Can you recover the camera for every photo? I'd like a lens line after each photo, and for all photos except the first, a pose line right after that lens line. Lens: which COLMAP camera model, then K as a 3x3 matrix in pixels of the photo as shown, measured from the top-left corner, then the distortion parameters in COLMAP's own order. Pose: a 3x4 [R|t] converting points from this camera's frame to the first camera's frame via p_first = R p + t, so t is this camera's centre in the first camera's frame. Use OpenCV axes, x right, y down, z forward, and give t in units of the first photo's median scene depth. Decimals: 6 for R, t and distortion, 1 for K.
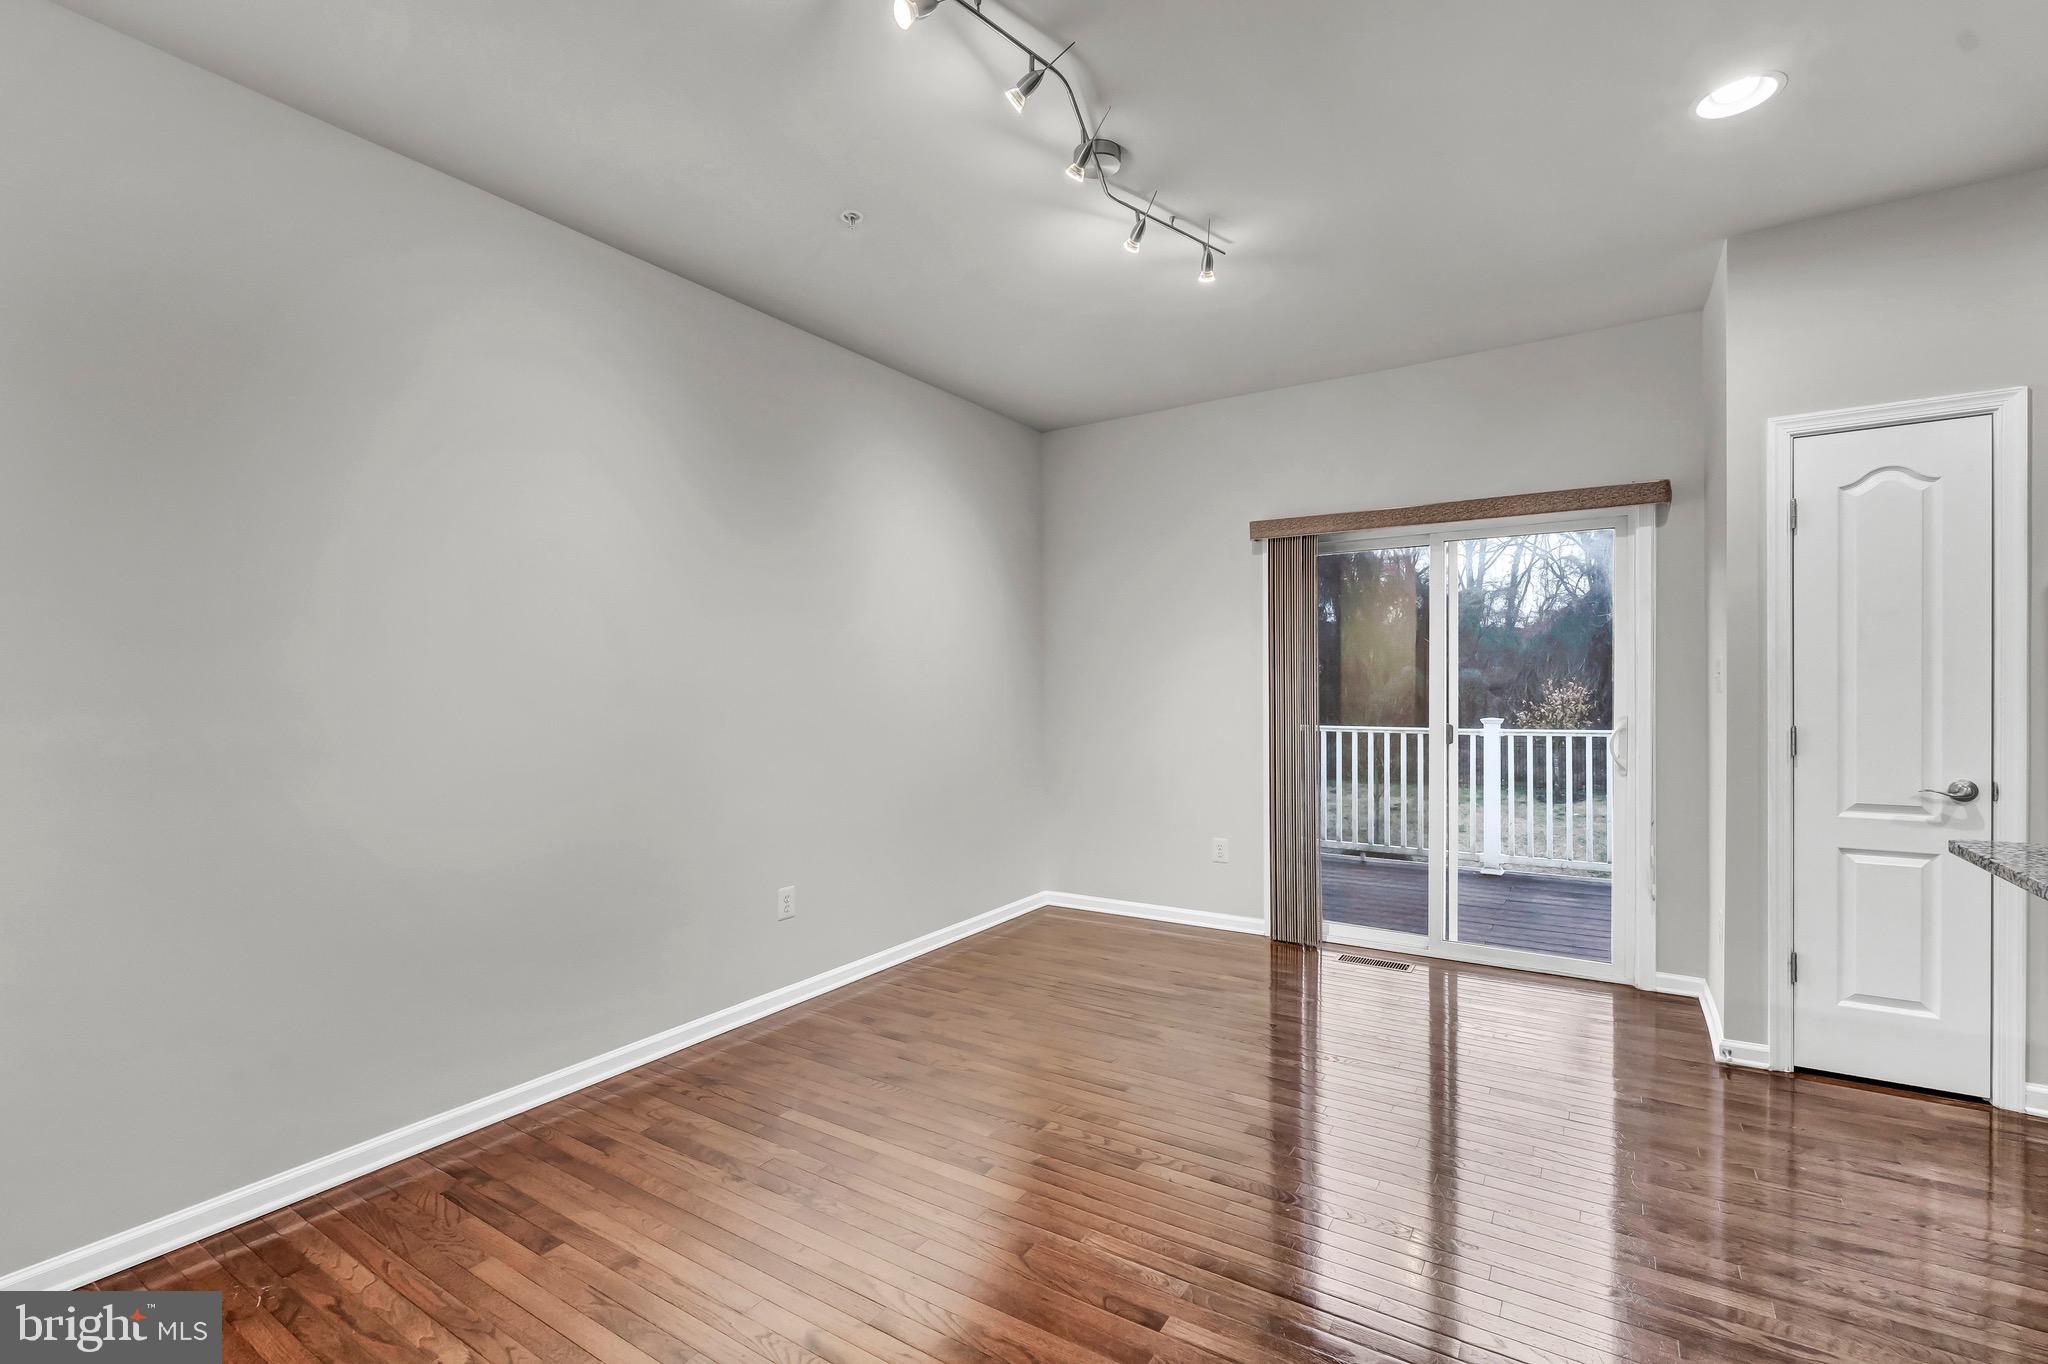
lens RADIAL K [[906.4, 0, 1024.7], [0, 906.4, 704.4], [0, 0, 1]] dist [-0.001346, 0.000538]
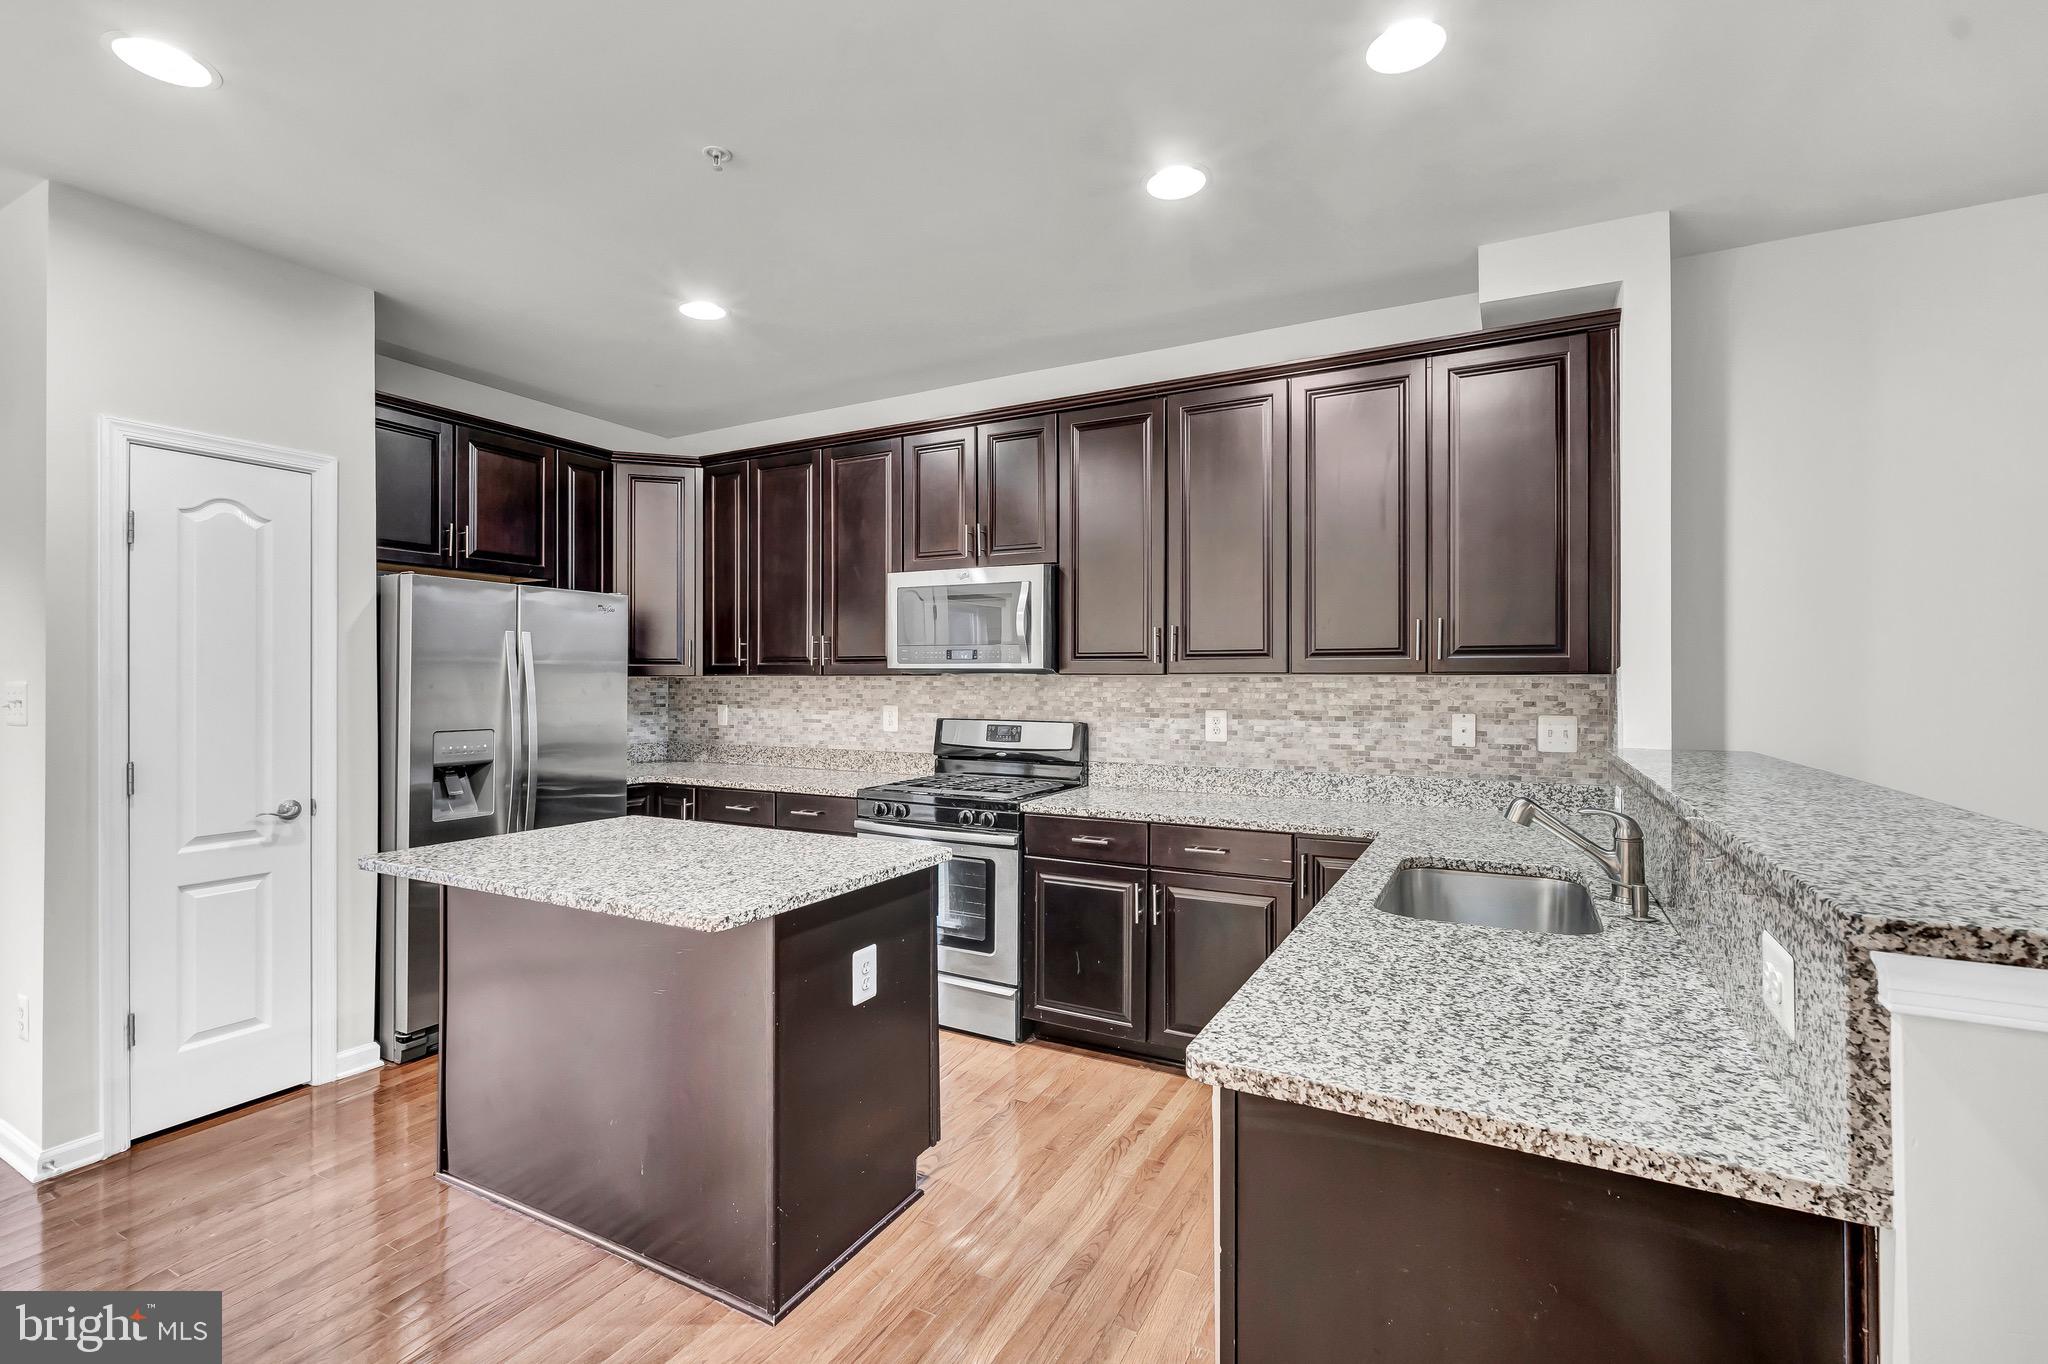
lens RADIAL K [[906.4, 0, 1029.7], [0, 906.4, 681.8], [0, 0, 1]] dist [-0.001346, 0.000538]
pose [[-0.091240, 0.012813, 0.995746, -0.129504], [0.016060, 0.999806, -0.011393, -0.030245], [-0.995699, 0.014952, -0.091428, 0.189561]]
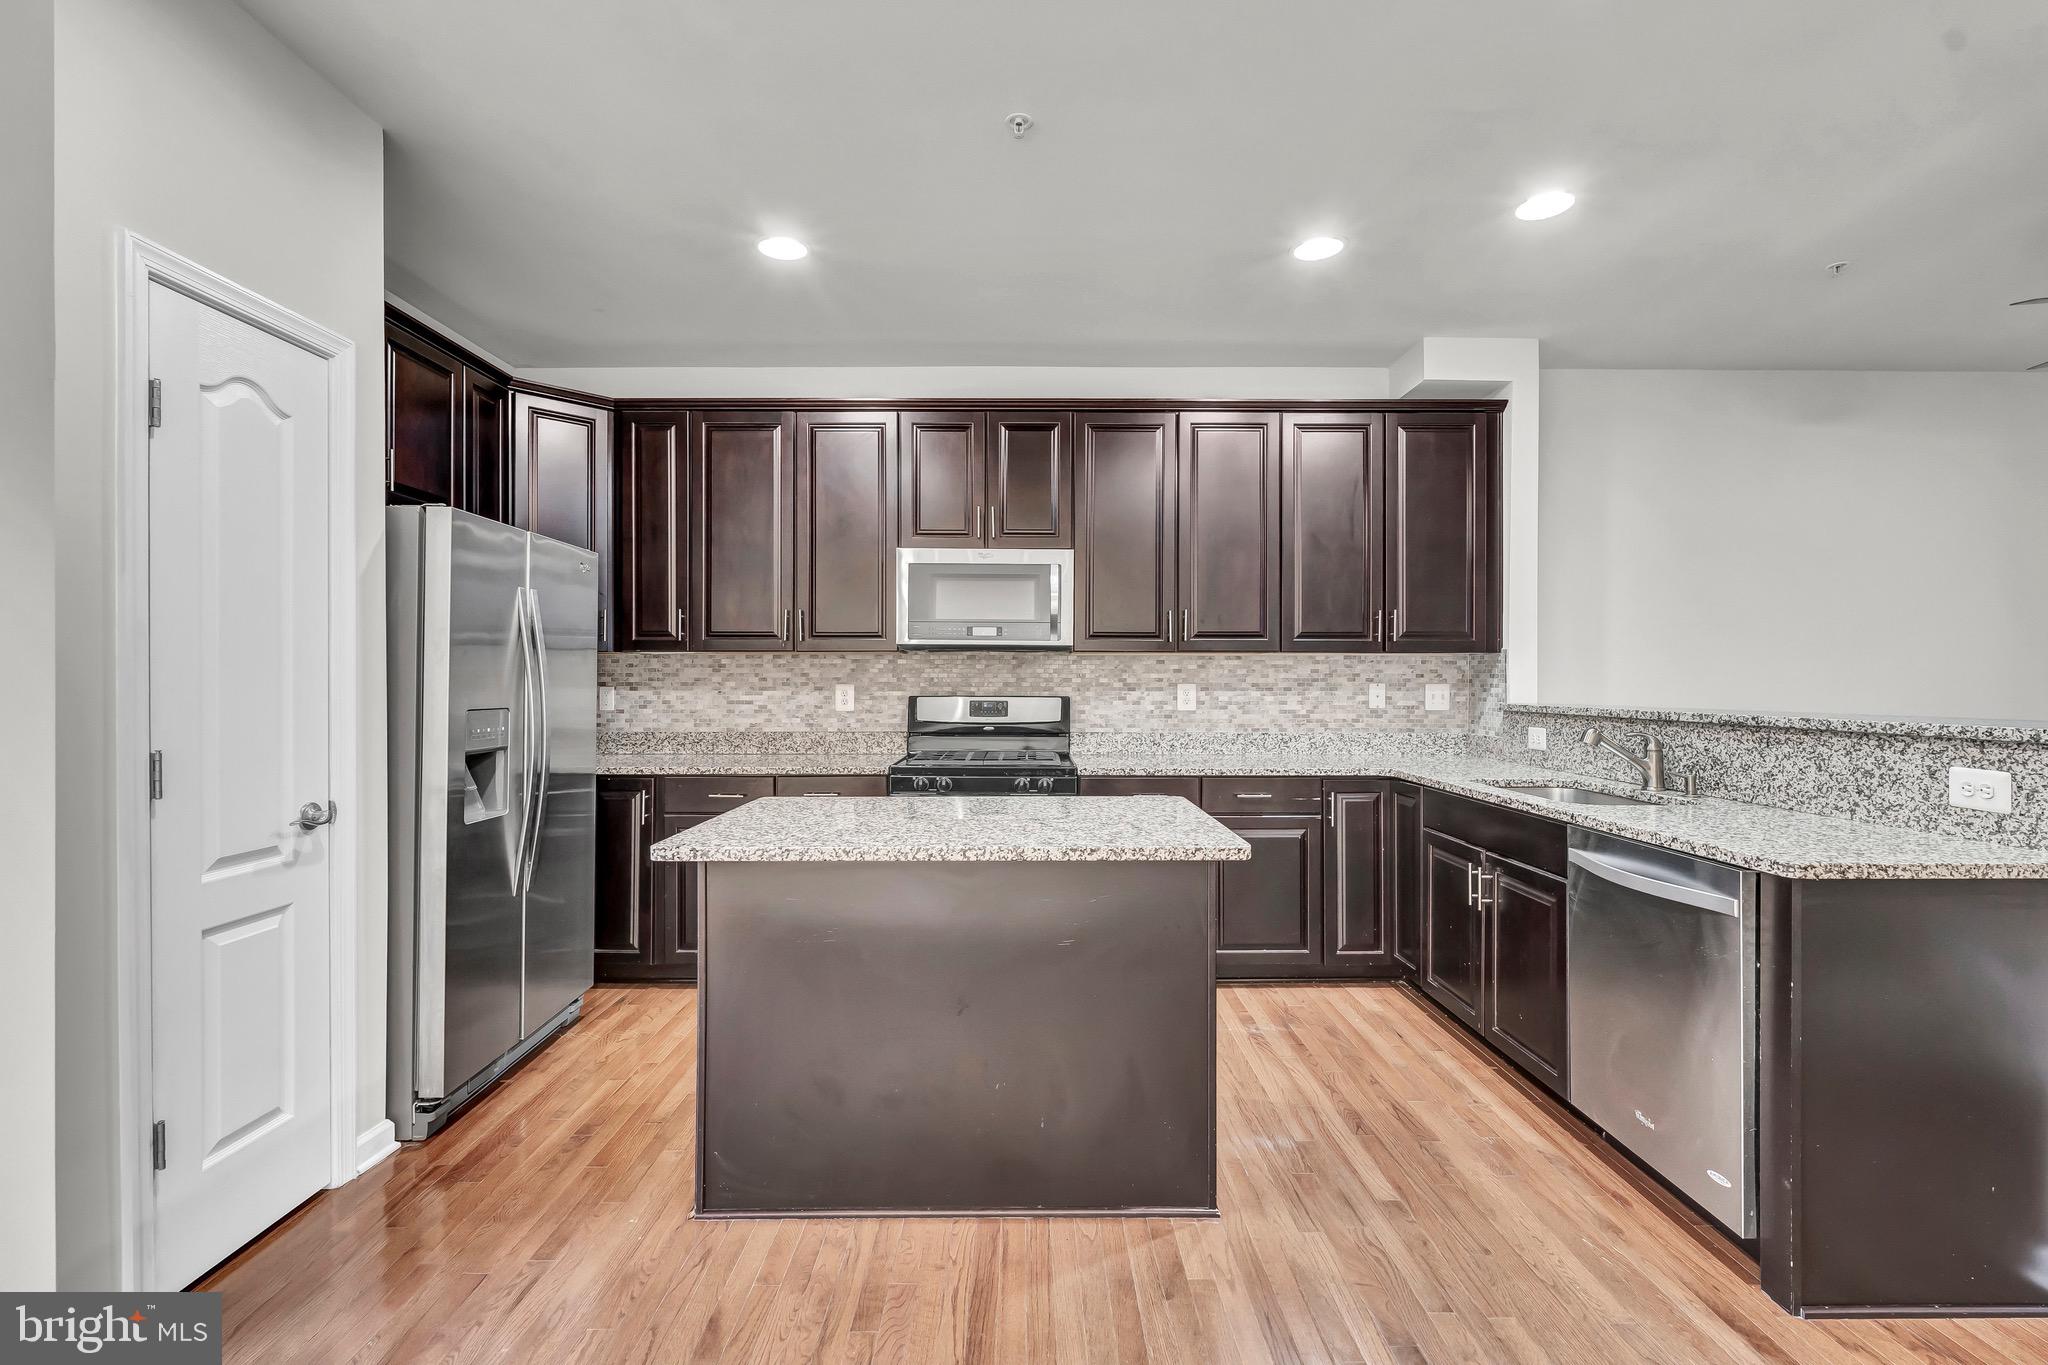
lens RADIAL K [[906.4, 0, 1026.2], [0, 906.4, 681.4], [0, 0, 1]] dist [-0.001346, 0.000538]
pose [[-0.551639, 0.011108, 0.834009, 0.017058], [0.019961, 0.999801, -0.000113, -0.010166], [-0.833844, 0.016585, -0.551751, 0.843604]]
